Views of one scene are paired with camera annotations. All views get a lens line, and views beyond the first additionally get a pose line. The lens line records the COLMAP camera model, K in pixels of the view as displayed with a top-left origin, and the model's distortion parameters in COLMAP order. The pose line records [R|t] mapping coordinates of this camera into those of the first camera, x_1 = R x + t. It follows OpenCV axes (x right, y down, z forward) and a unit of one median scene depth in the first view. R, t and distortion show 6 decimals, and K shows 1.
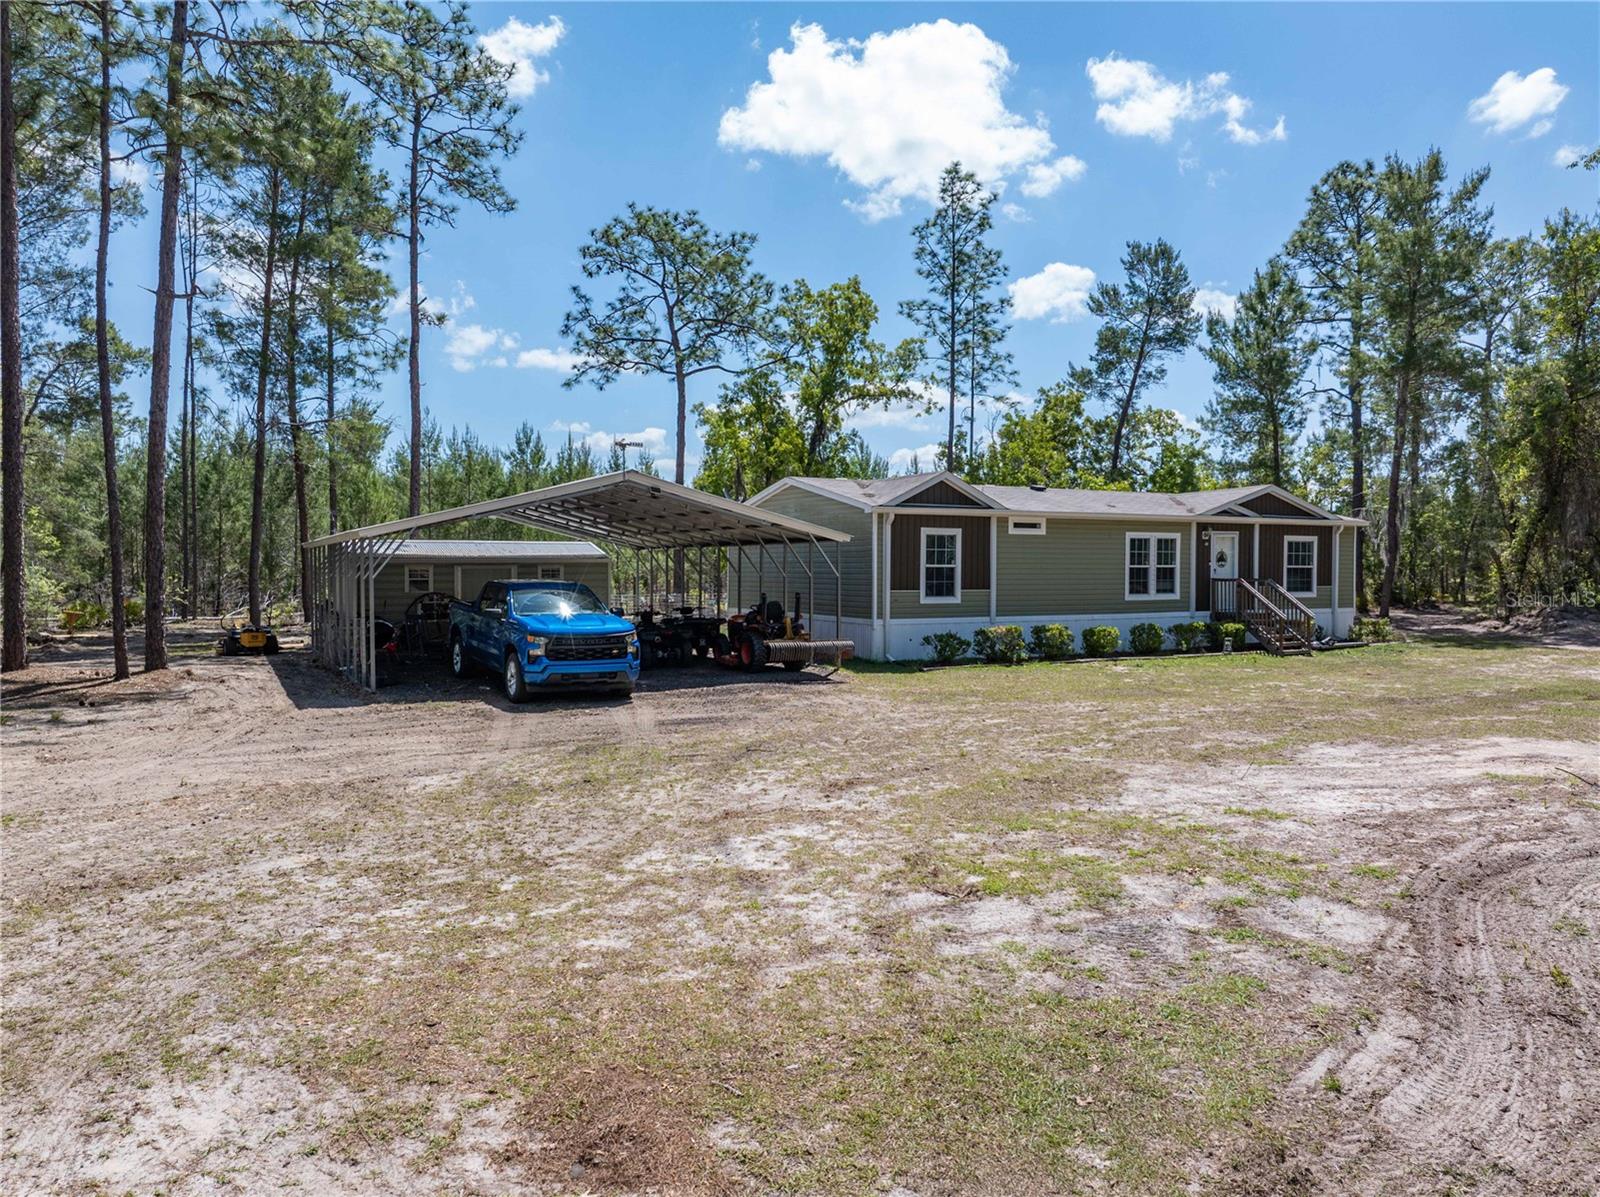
lens RADIAL K [[1133.3, 0, 804.4], [0, 1133.3, 598.8], [0, 0, 1]] dist [-0.052078, 0.022004]
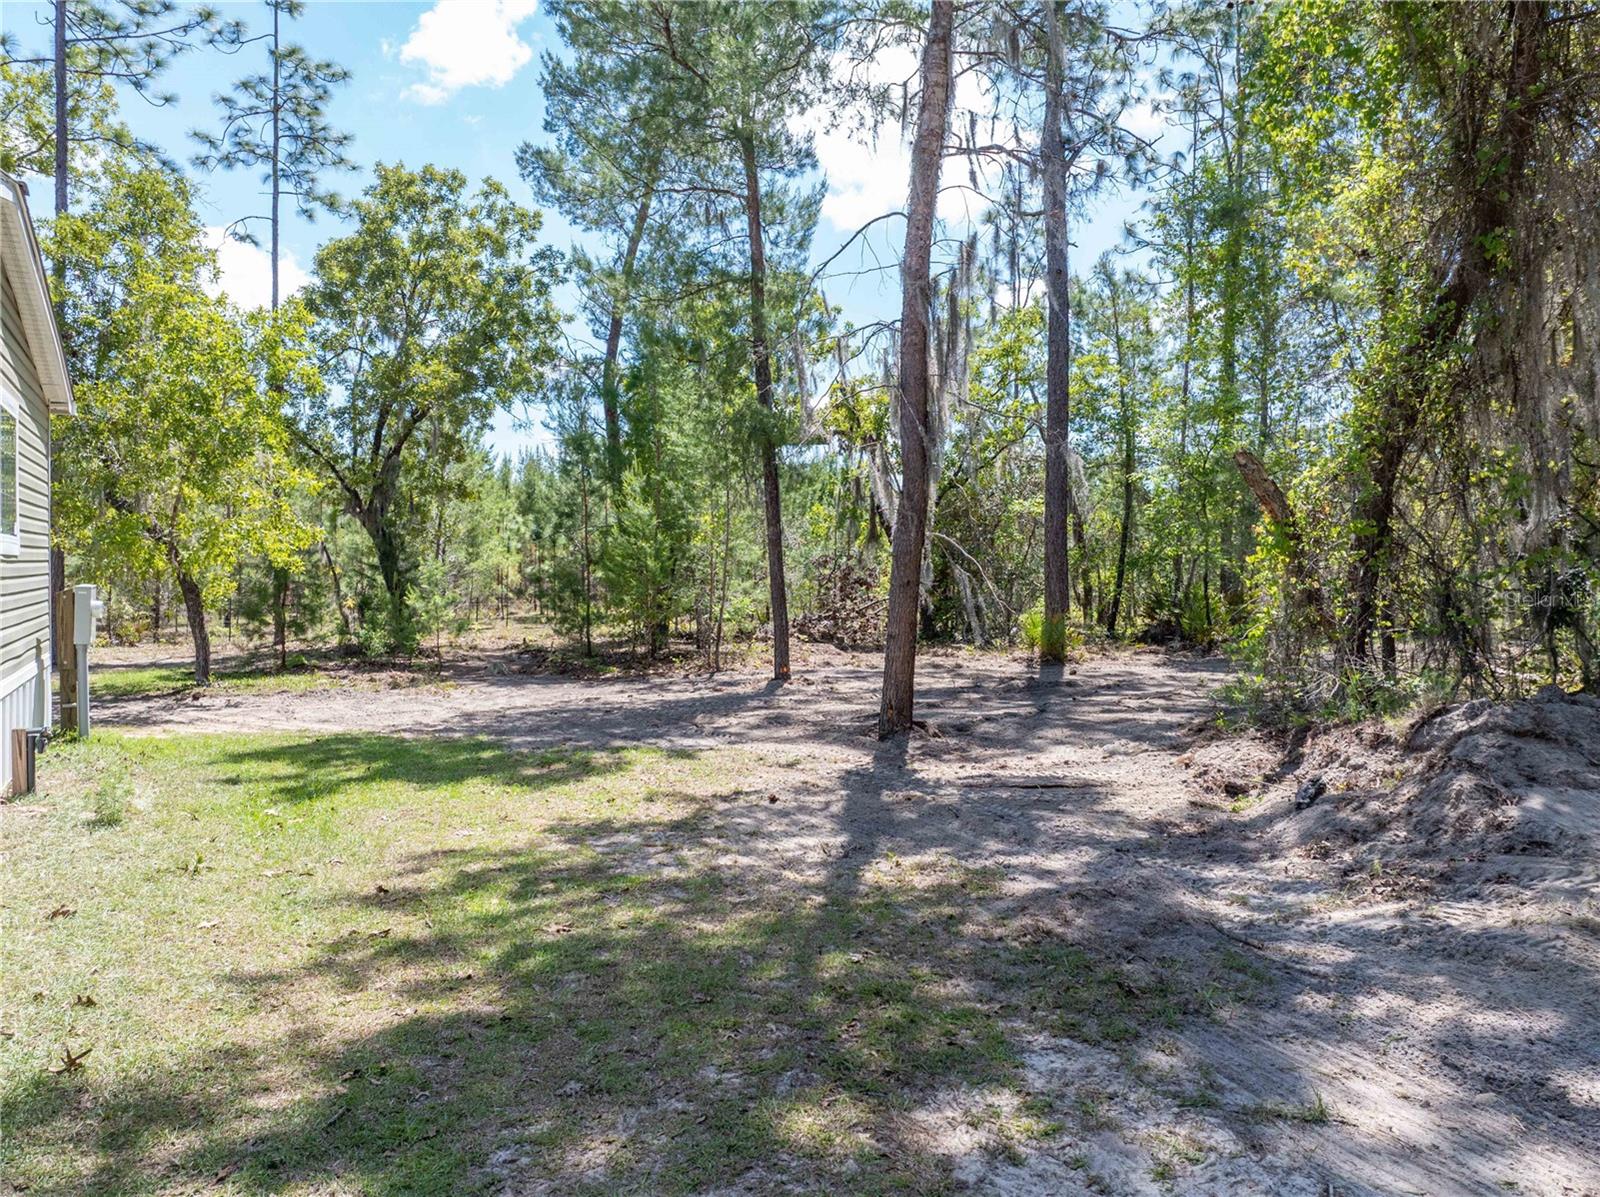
lens RADIAL K [[1133.3, 0, 802.1], [0, 1133.3, 605.2], [0, 0, 1]] dist [-0.052078, 0.022004]
pose [[0.999873, 0.003267, 0.015618, 0.509045], [-0.003172, 0.999977, -0.006051, -0.008949], [-0.015637, 0.006000, 0.999860, 0.743489]]
